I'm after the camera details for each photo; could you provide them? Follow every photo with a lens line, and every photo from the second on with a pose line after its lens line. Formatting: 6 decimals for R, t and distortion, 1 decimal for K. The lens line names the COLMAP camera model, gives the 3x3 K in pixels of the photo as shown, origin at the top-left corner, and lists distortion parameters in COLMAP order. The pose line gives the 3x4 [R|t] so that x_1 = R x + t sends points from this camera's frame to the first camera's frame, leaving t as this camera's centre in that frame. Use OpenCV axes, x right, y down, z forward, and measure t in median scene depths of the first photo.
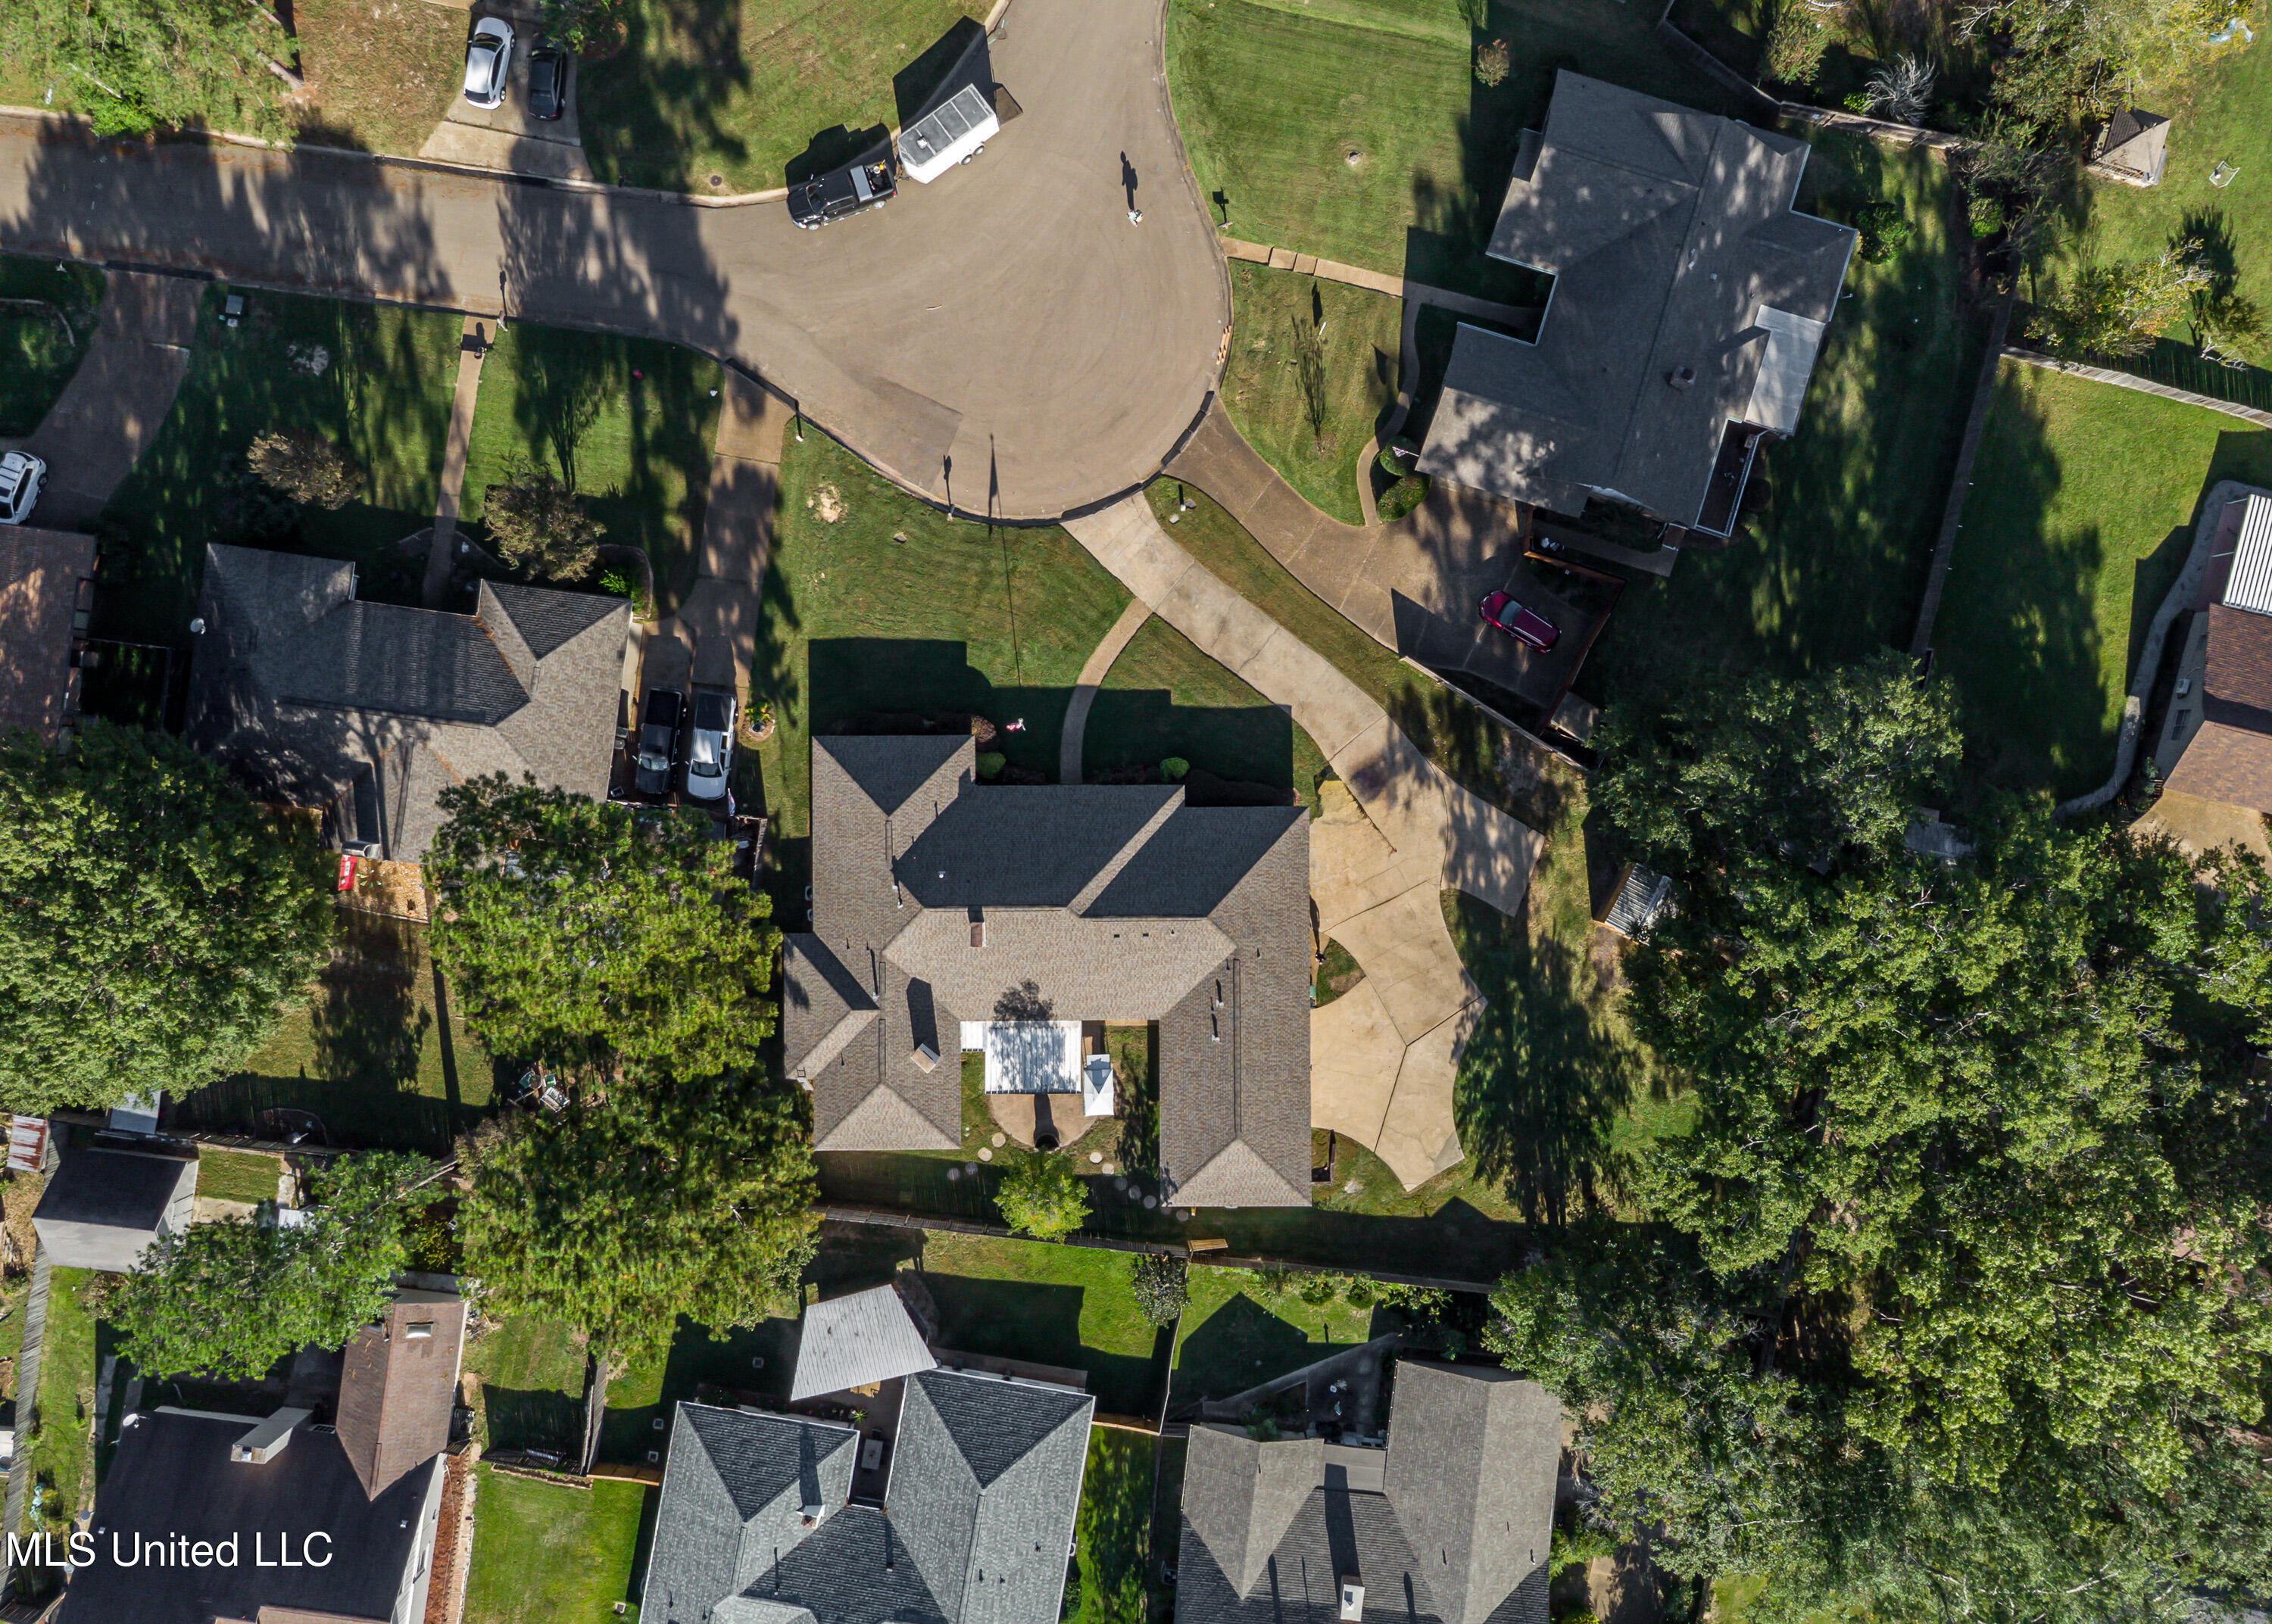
lens RADIAL K [[1682.7, 0, 1118.9], [0, 1682.7, 772.6], [0, 0, 1]] dist [0.027068, -0.033594]
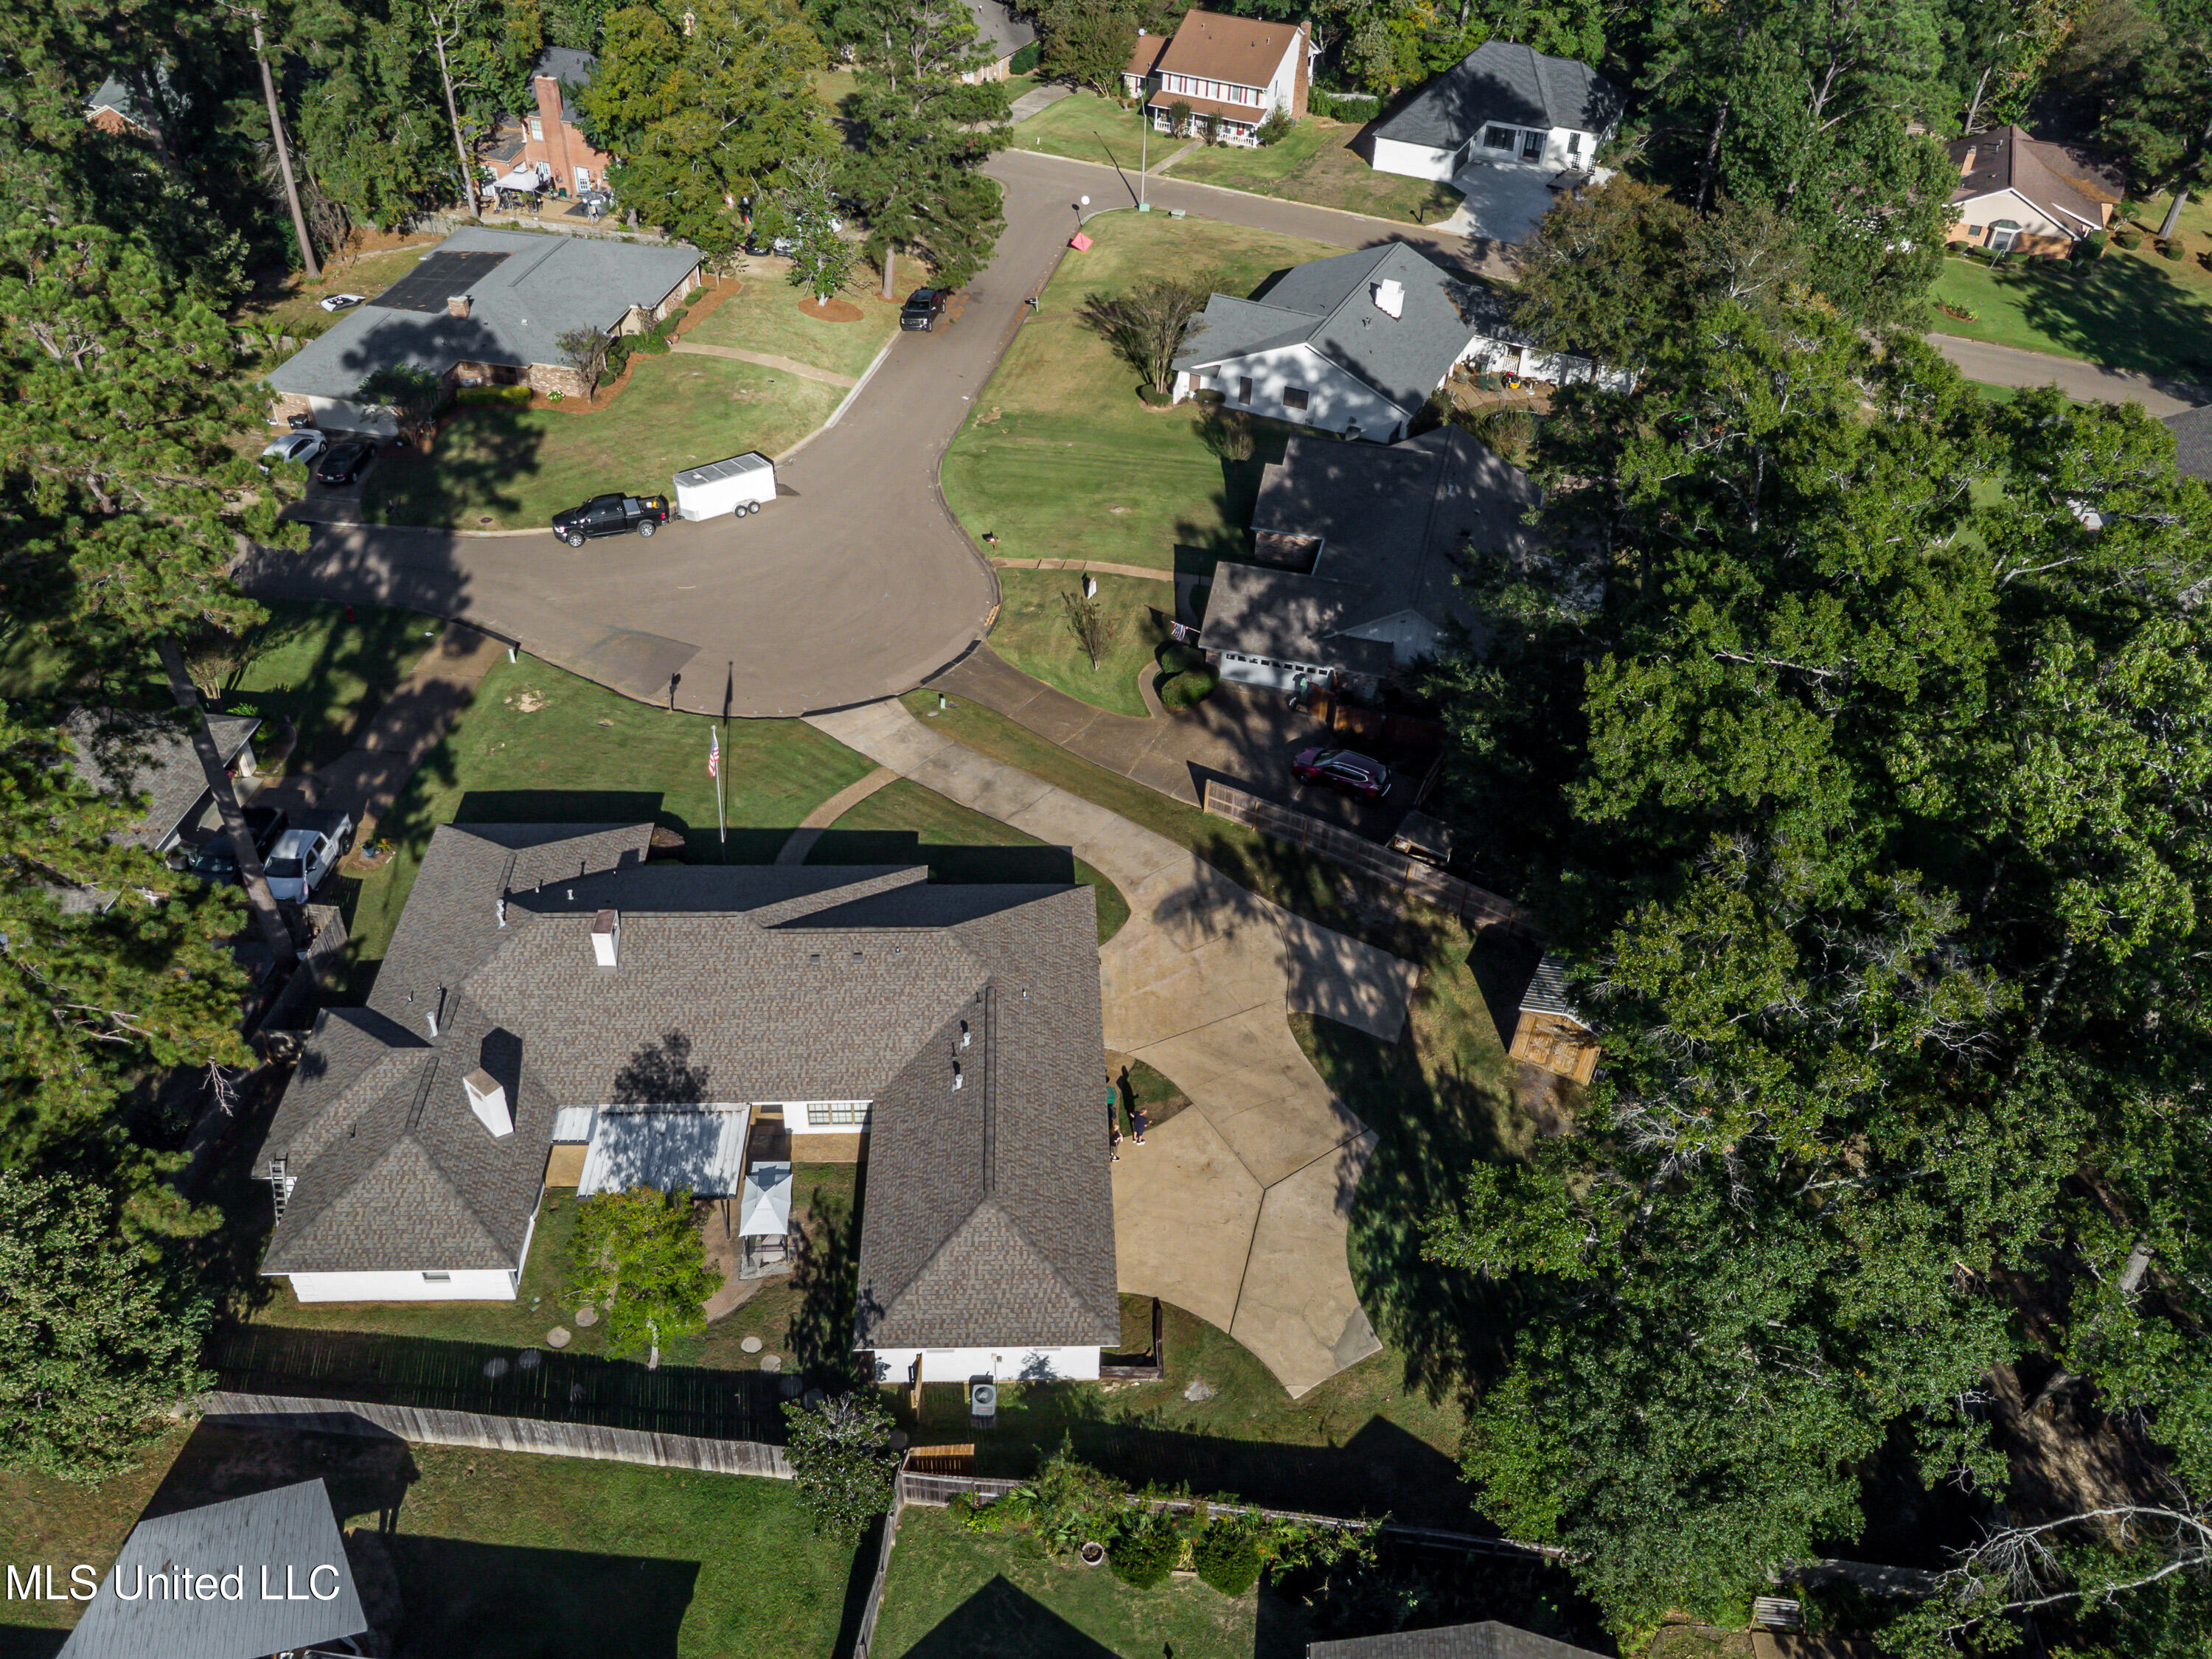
lens RADIAL K [[1725.2, 0, 1106.9], [0, 1725.2, 839.5], [0, 0, 1]] dist [0.008337, 0.008611]
pose [[0.998659, -0.001566, 0.051751, 0.077981], [0.040997, 0.634386, -0.771928, 0.583389], [-0.031621, 0.773015, 0.633600, 0.485942]]
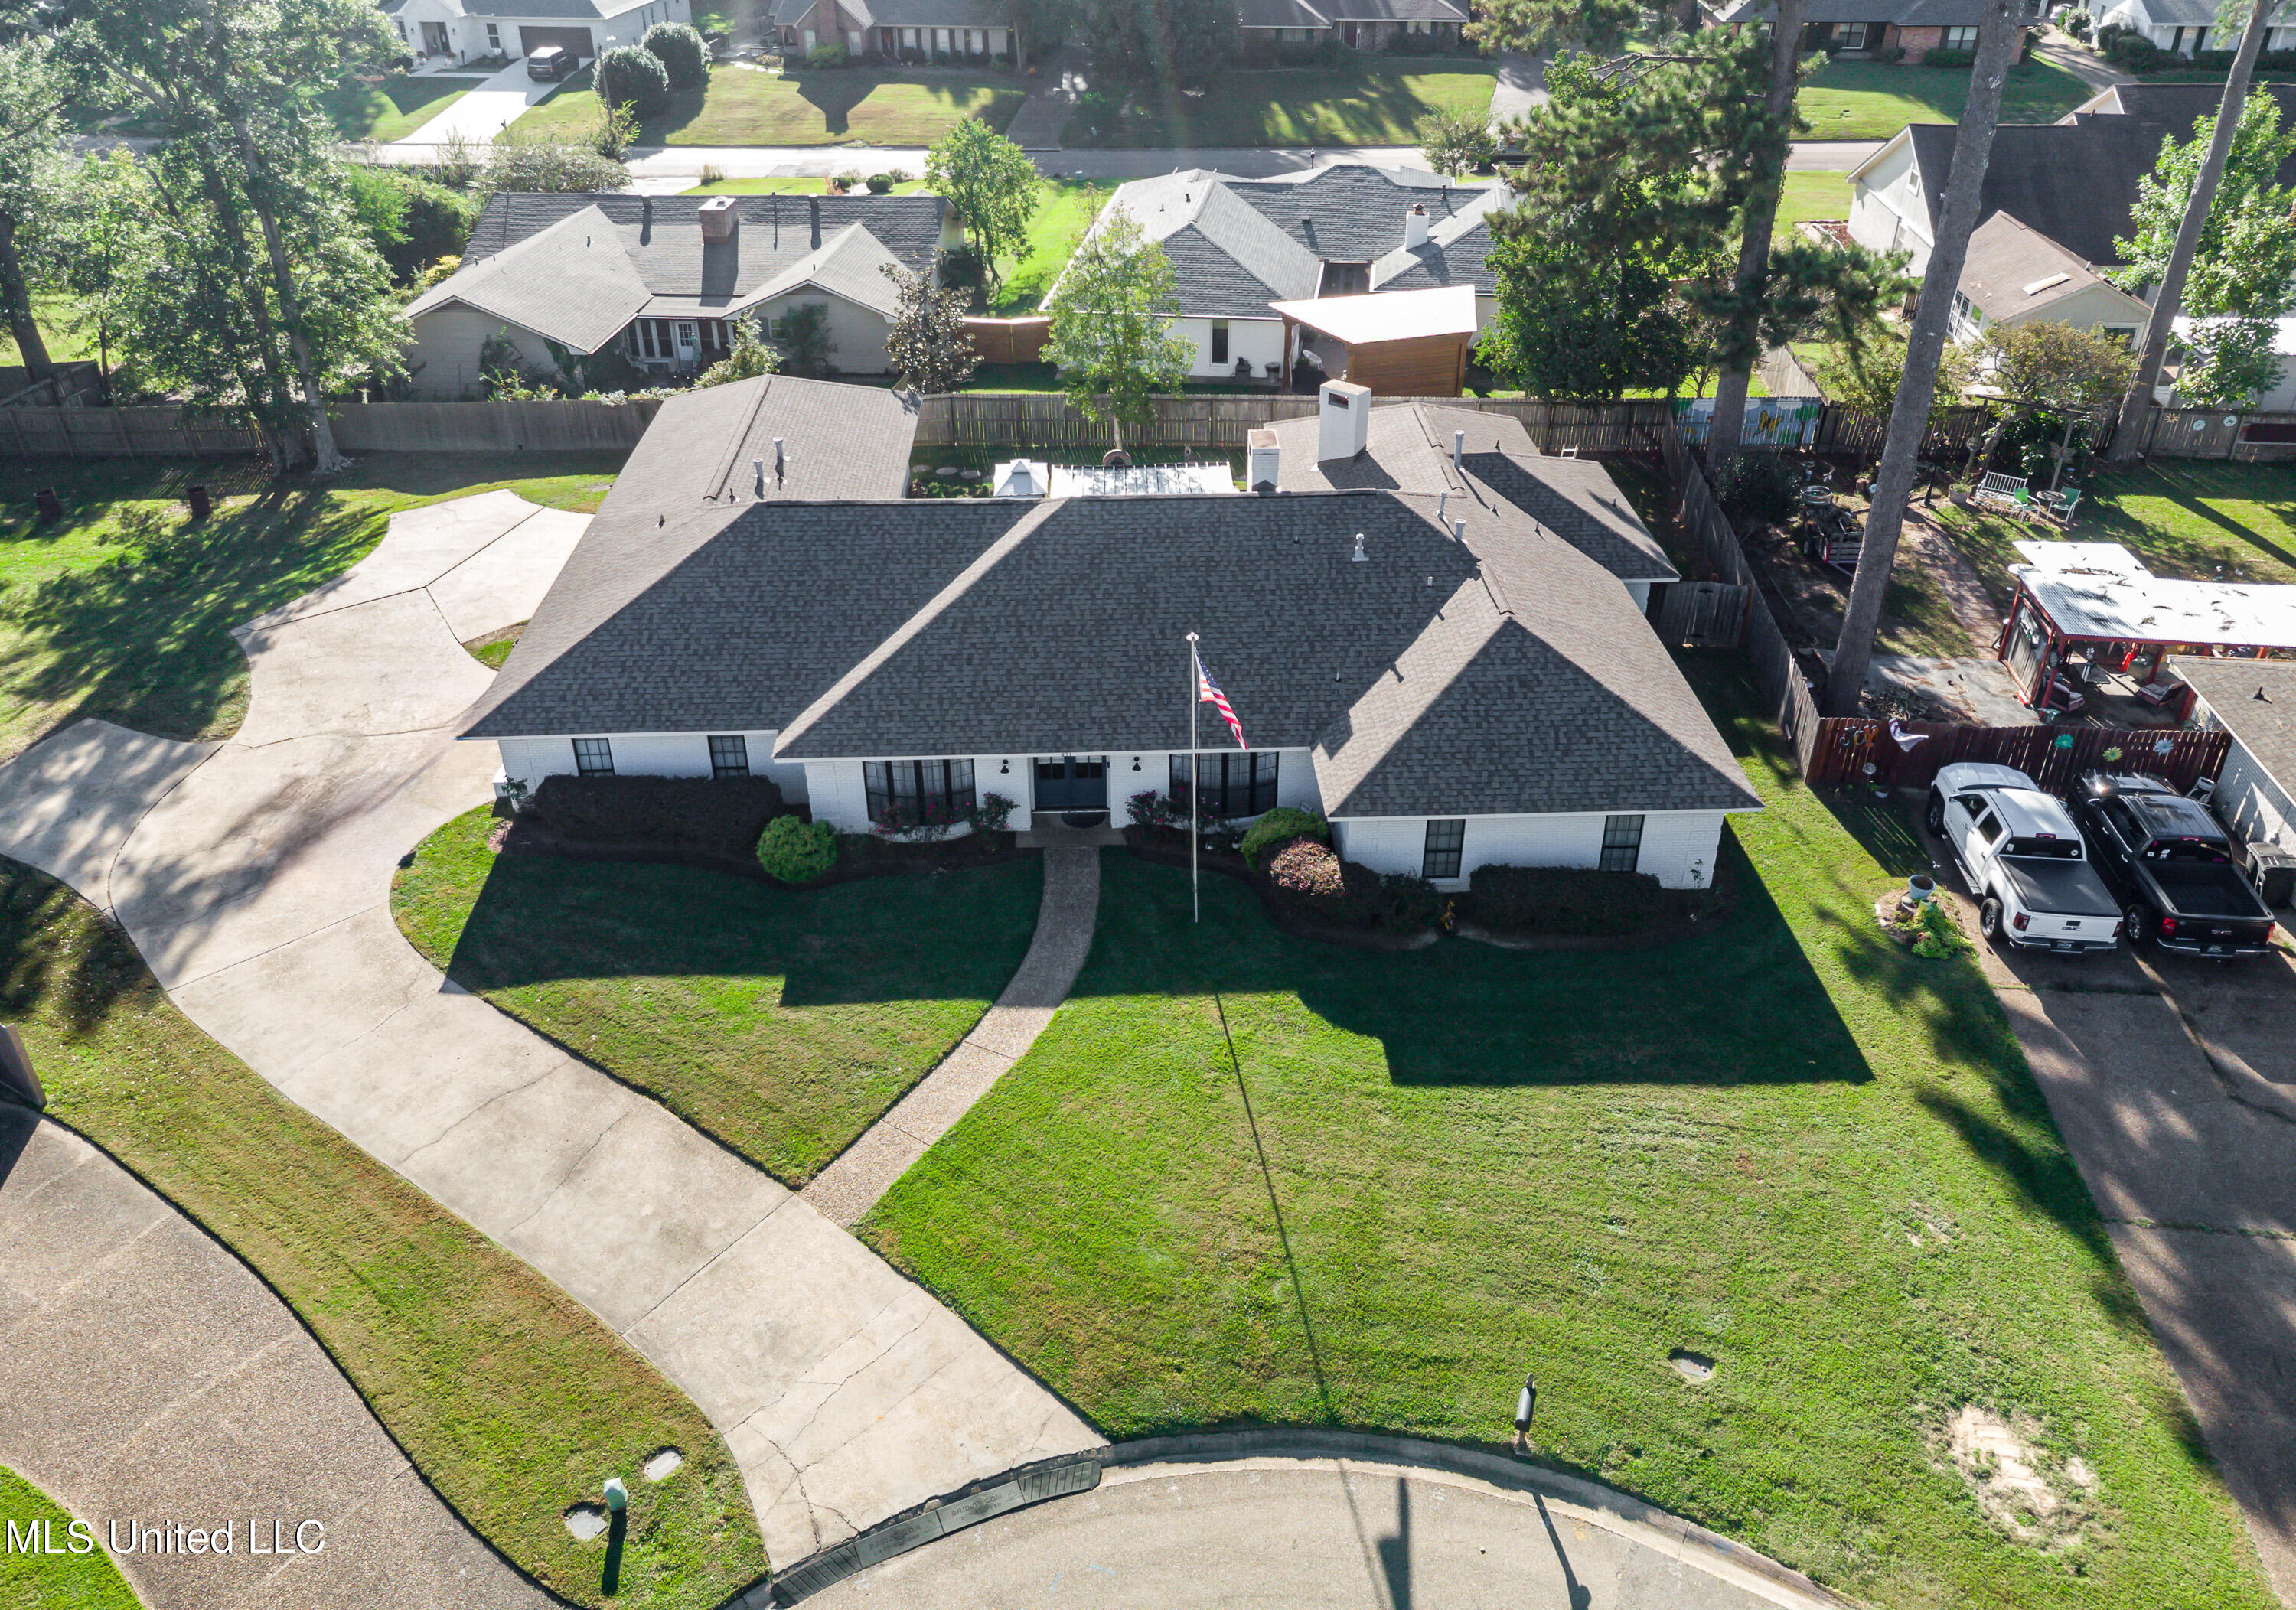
lens RADIAL K [[1700.5, 0, 1150.4], [0, 1700.5, 783.1], [0, 0, 1]] dist [-0.008220, 0.028234]
pose [[-0.999526, 0.017122, -0.025584, -0.037415], [-0.030770, -0.530509, 0.847121, -0.321163], [0.000932, 0.847506, 0.530784, 0.777019]]
